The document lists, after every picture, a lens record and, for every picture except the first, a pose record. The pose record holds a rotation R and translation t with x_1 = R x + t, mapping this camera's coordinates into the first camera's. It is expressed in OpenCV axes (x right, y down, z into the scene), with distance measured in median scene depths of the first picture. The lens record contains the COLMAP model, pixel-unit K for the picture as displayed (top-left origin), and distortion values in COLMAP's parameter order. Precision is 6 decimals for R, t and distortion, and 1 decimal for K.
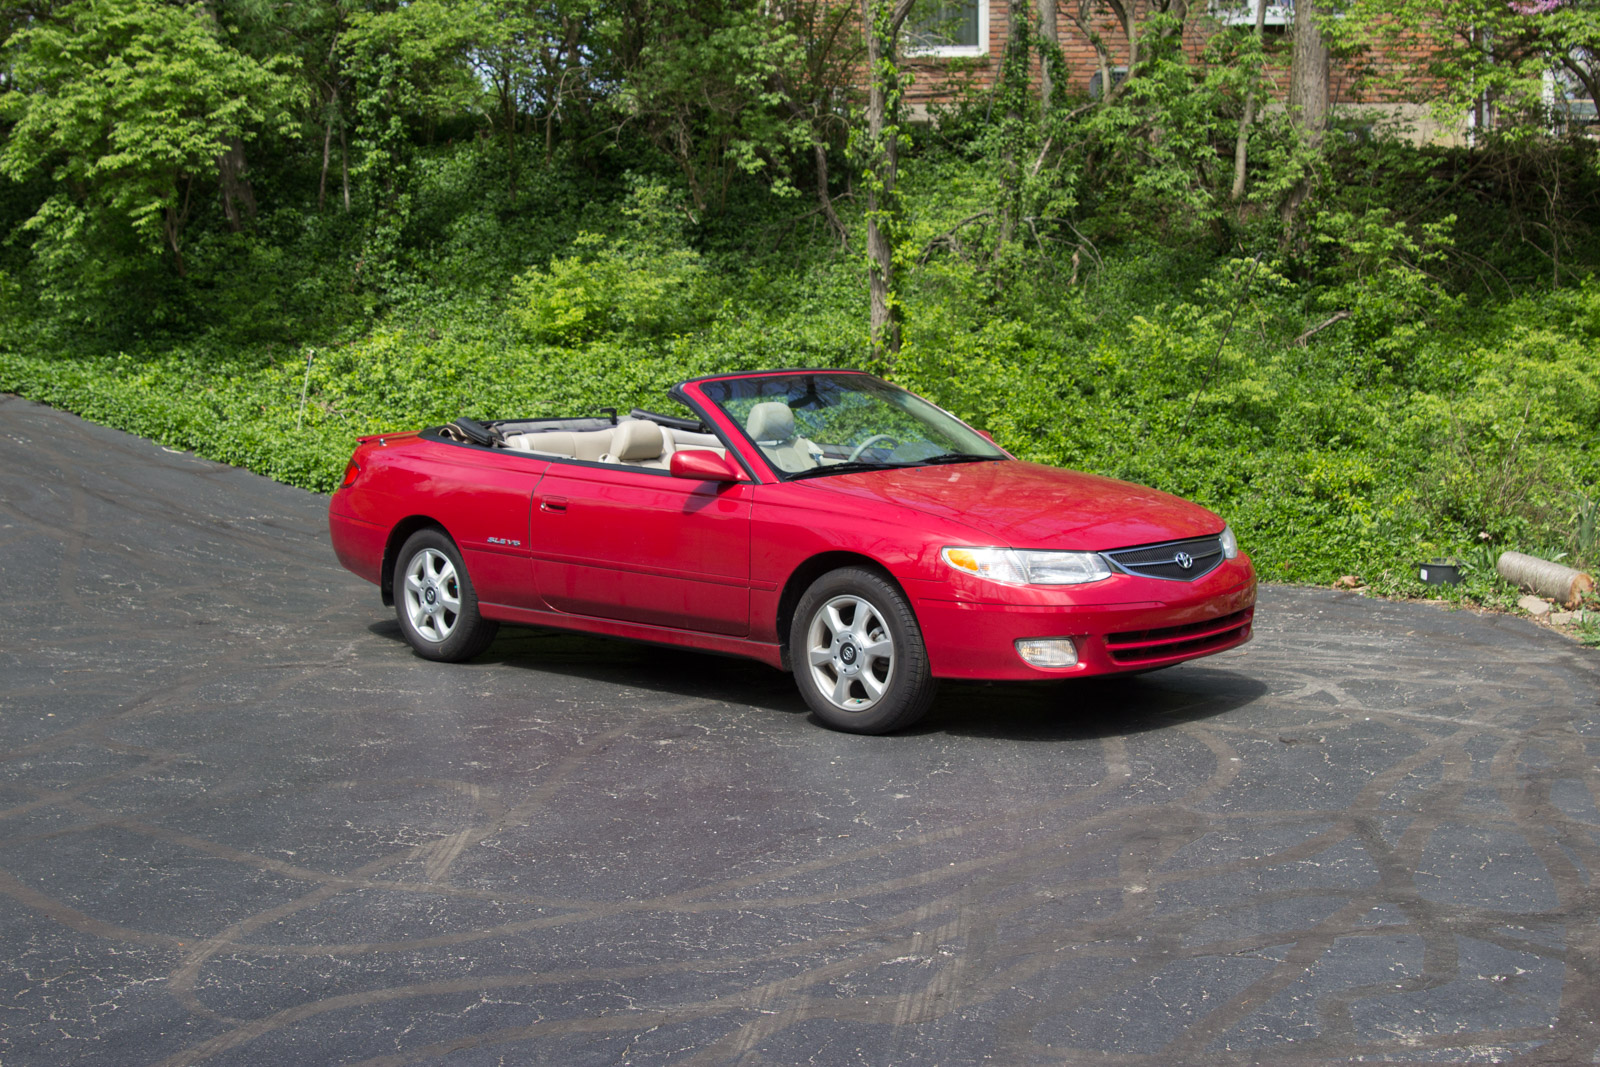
lens RADIAL K [[2033.3, 0, 804.5], [0, 2033.3, 573.9], [0, 0, 1]] dist [-0.140908, 0.030036]
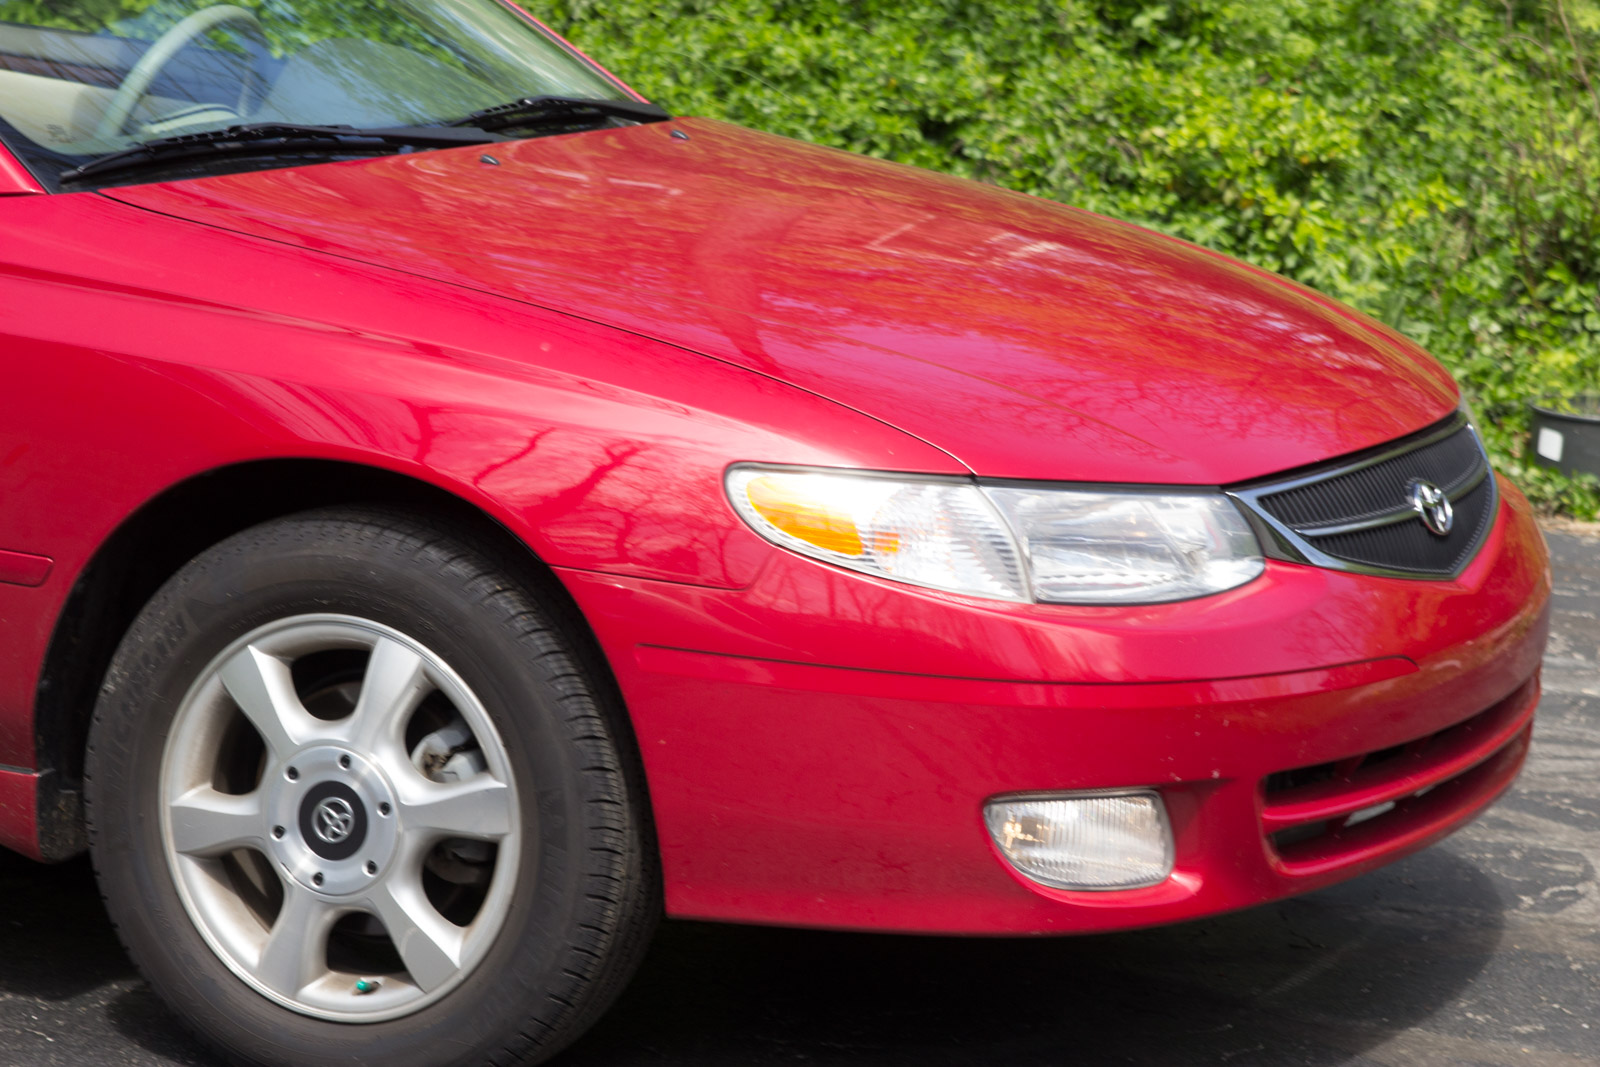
lens RADIAL K [[5059.1, 0, 795.3], [0, 5059.1, 603.3], [0, 0, 1]] dist [0.130403, 0.995416]
pose [[0.943579, 0.006015, 0.331093, -0.088996], [-0.030372, 0.997193, 0.068441, -0.024240], [-0.329752, -0.074635, 0.941113, 0.184986]]
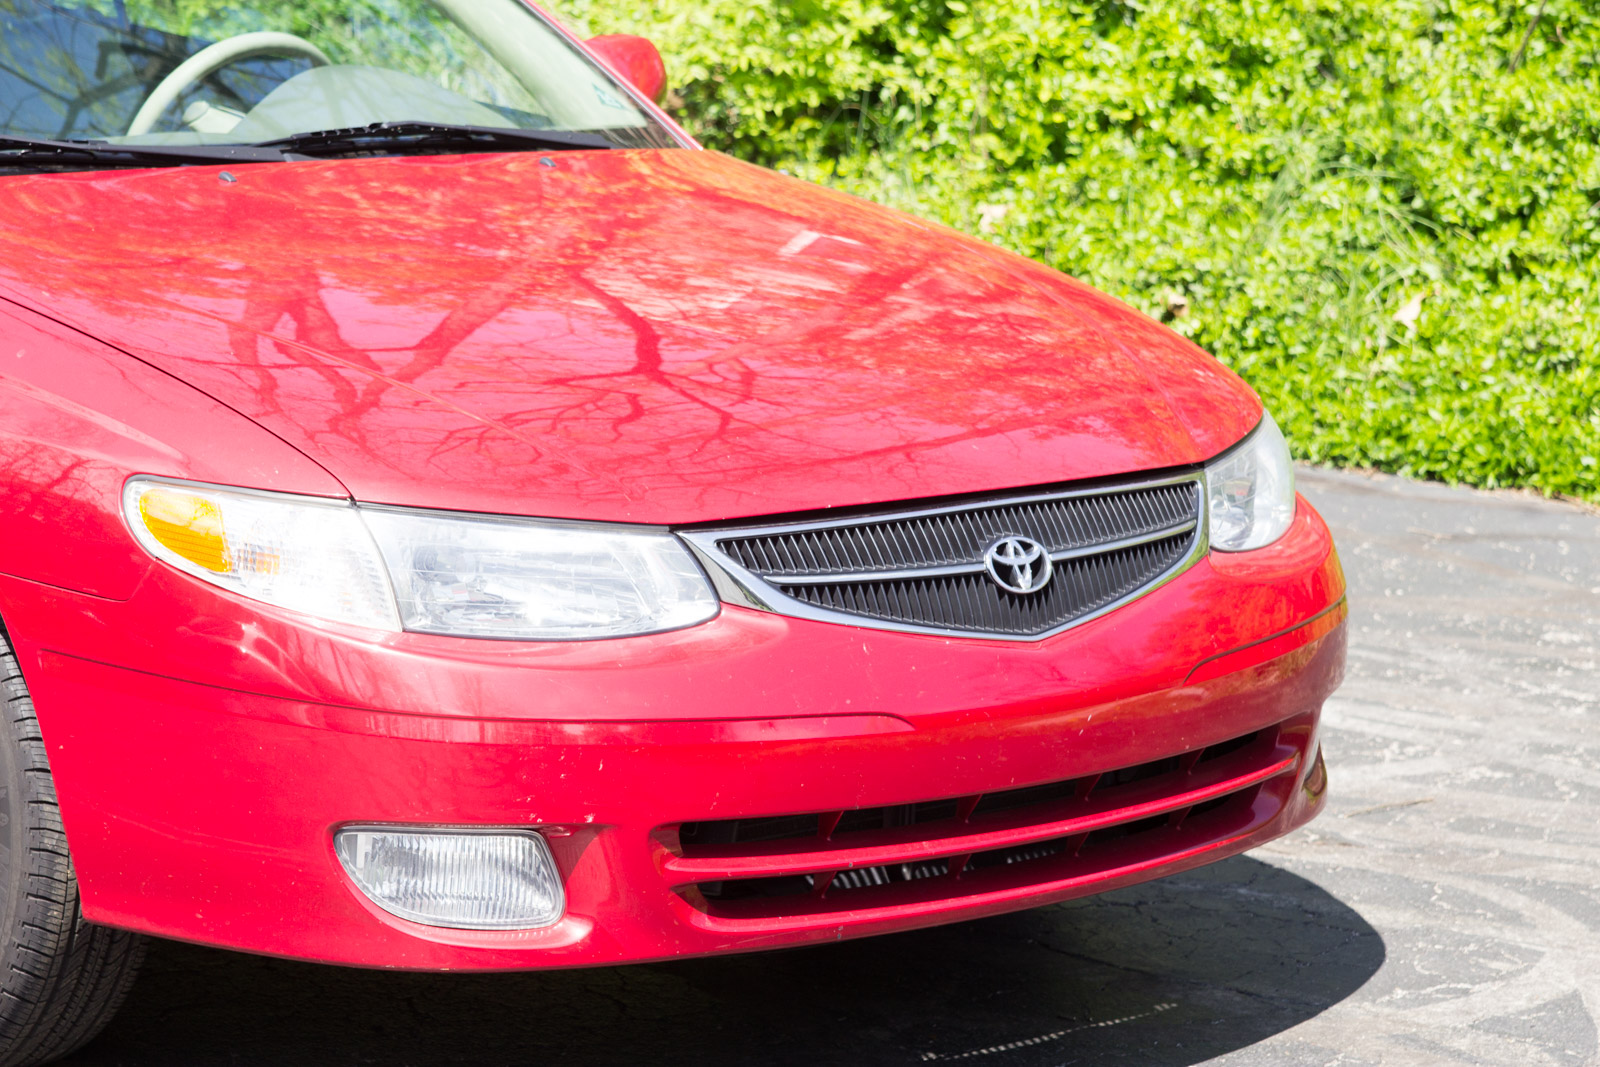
lens RADIAL K [[4809.5, 0, 800.0], [0, 4809.5, 533.5], [0, 0, 1]] dist [0.162301, 1.152850]
pose [[0.996869, 0.065961, -0.043598, 0.108710], [-0.063174, 0.996044, 0.062489, -0.030542], [0.047547, -0.059539, 0.997093, 0.182082]]
